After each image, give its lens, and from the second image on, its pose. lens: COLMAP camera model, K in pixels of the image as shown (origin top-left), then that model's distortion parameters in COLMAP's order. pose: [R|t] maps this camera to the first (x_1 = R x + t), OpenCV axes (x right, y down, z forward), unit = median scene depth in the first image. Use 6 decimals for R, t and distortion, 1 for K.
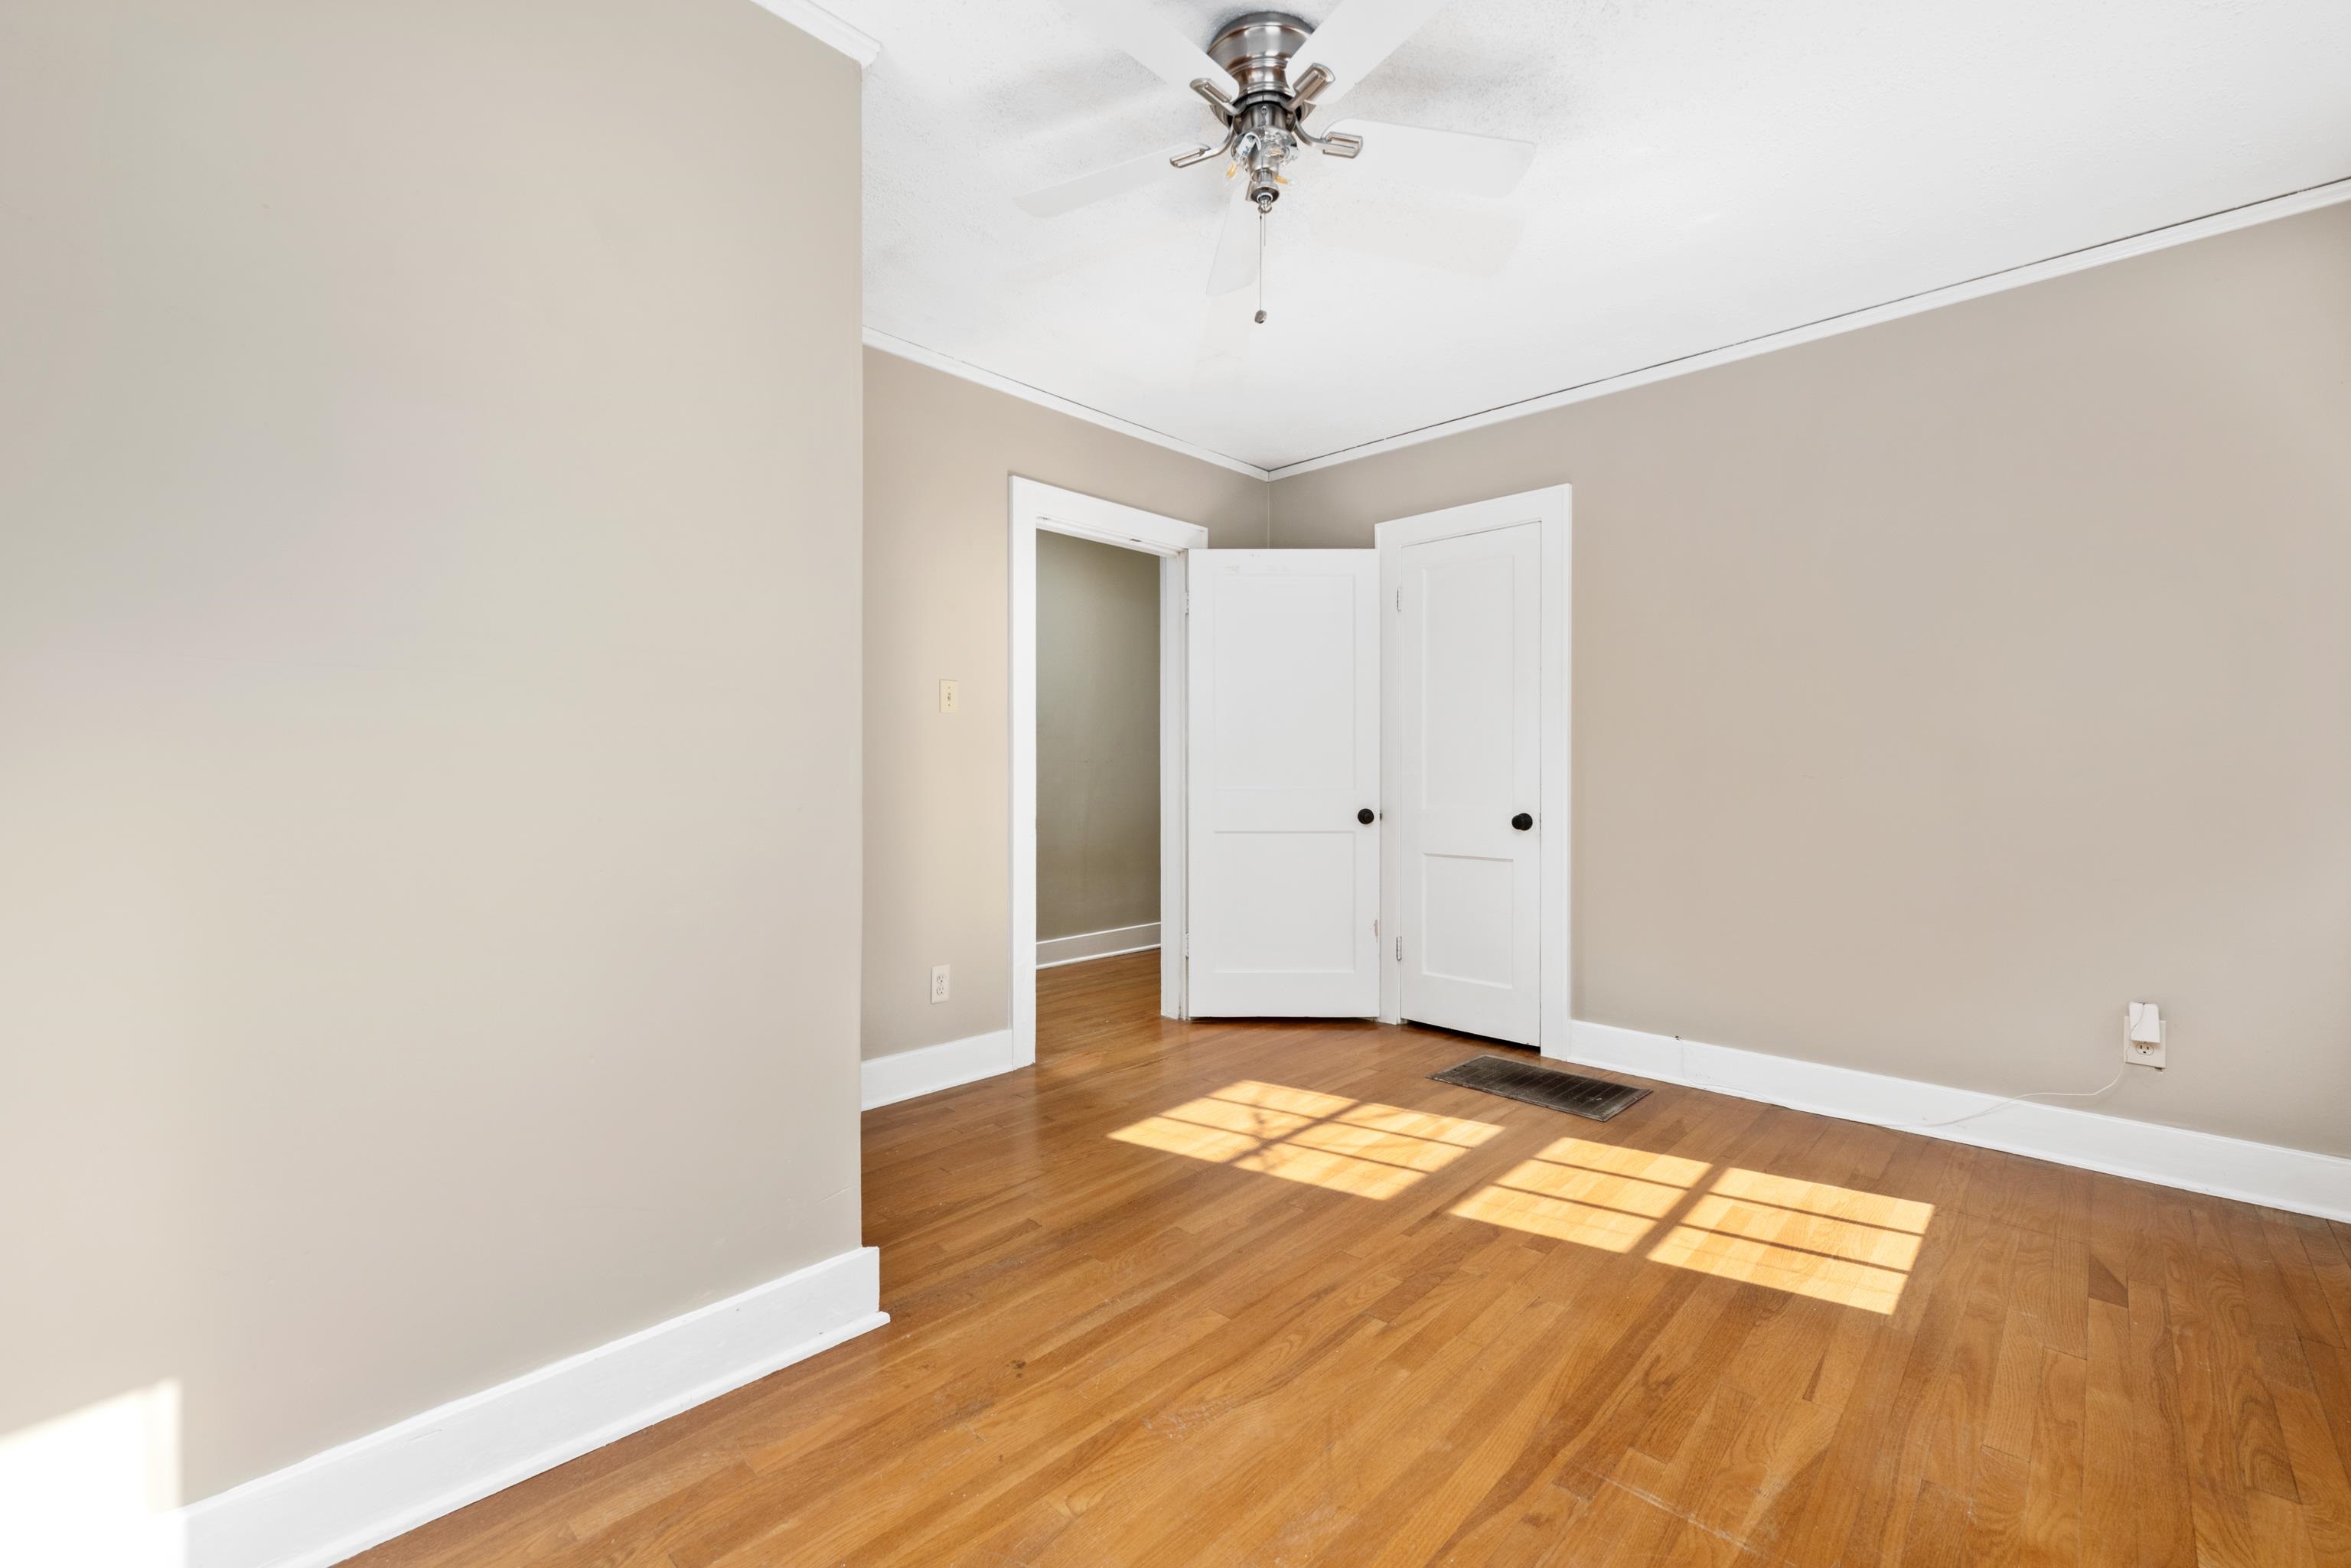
lens RADIAL K [[959.4, 0, 1172.9], [0, 959.4, 796.5], [0, 0, 1]] dist [-0.002966, -0.000257]
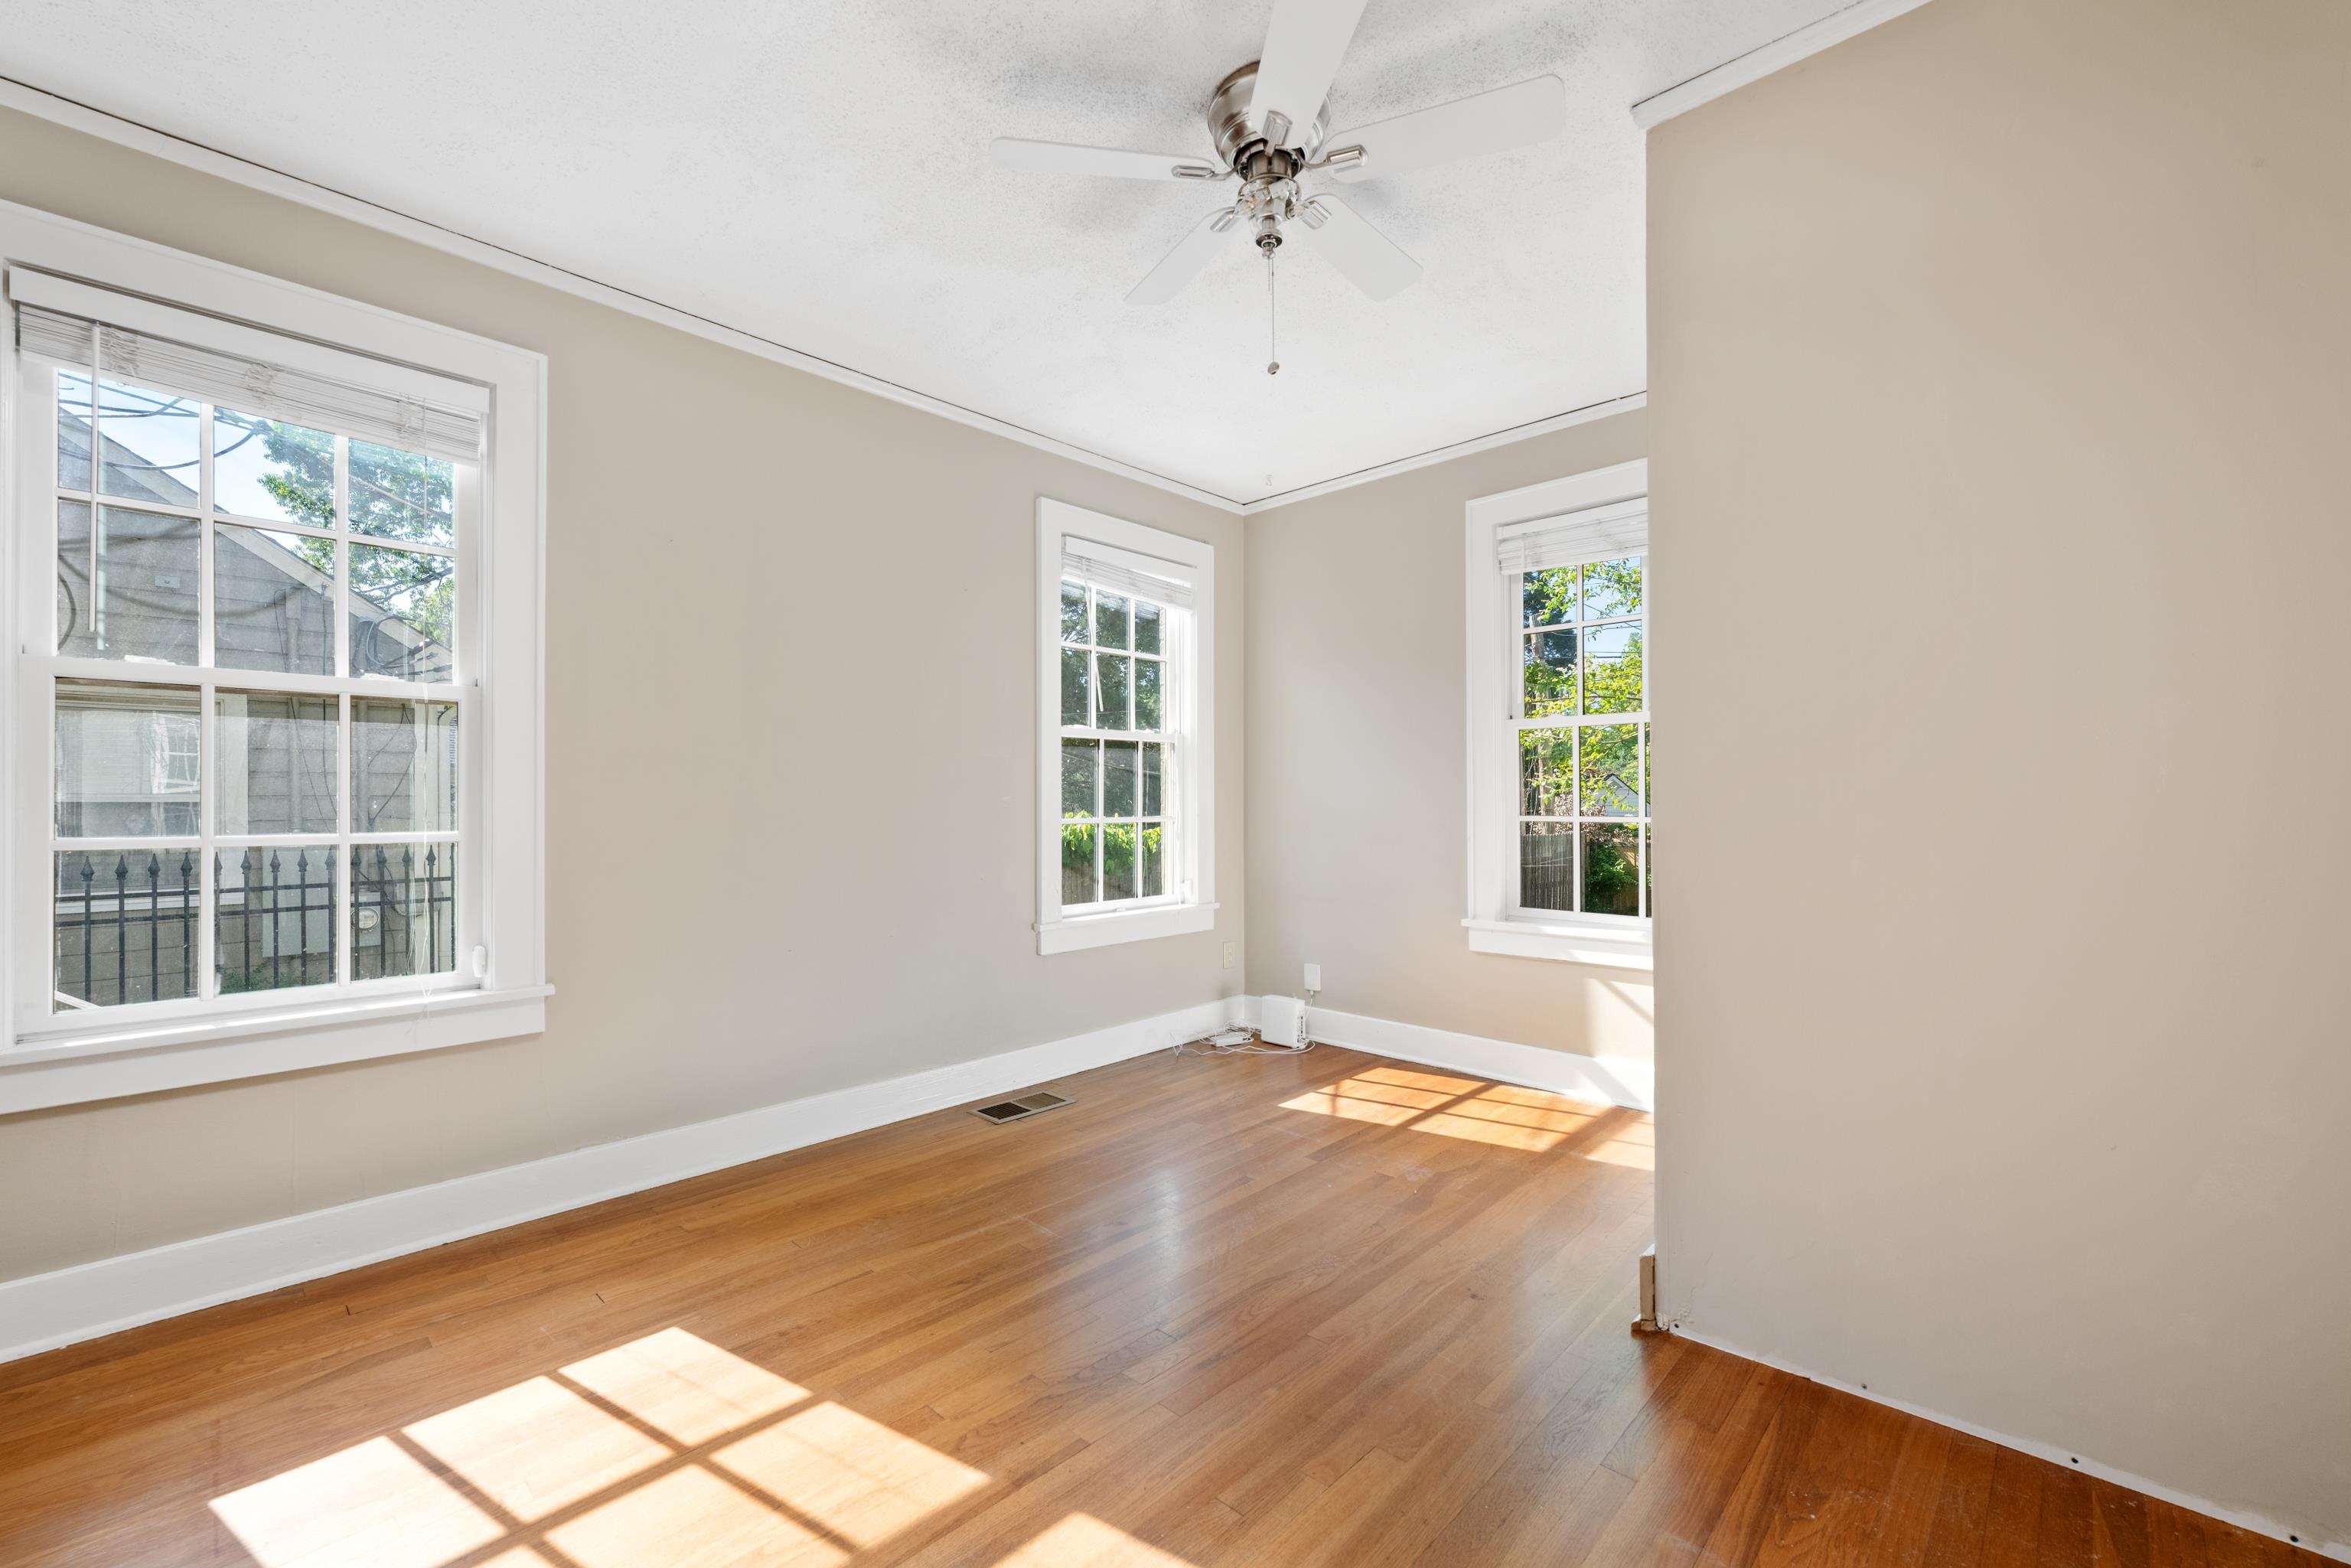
lens RADIAL K [[959.4, 0, 1172.9], [0, 959.4, 796.5], [0, 0, 1]] dist [-0.002966, -0.000257]
pose [[-0.999856, 0.005476, -0.016038, 0.202111], [0.005403, 0.999975, 0.004636, -0.037208], [0.016063, 0.004548, -0.999861, 1.880449]]
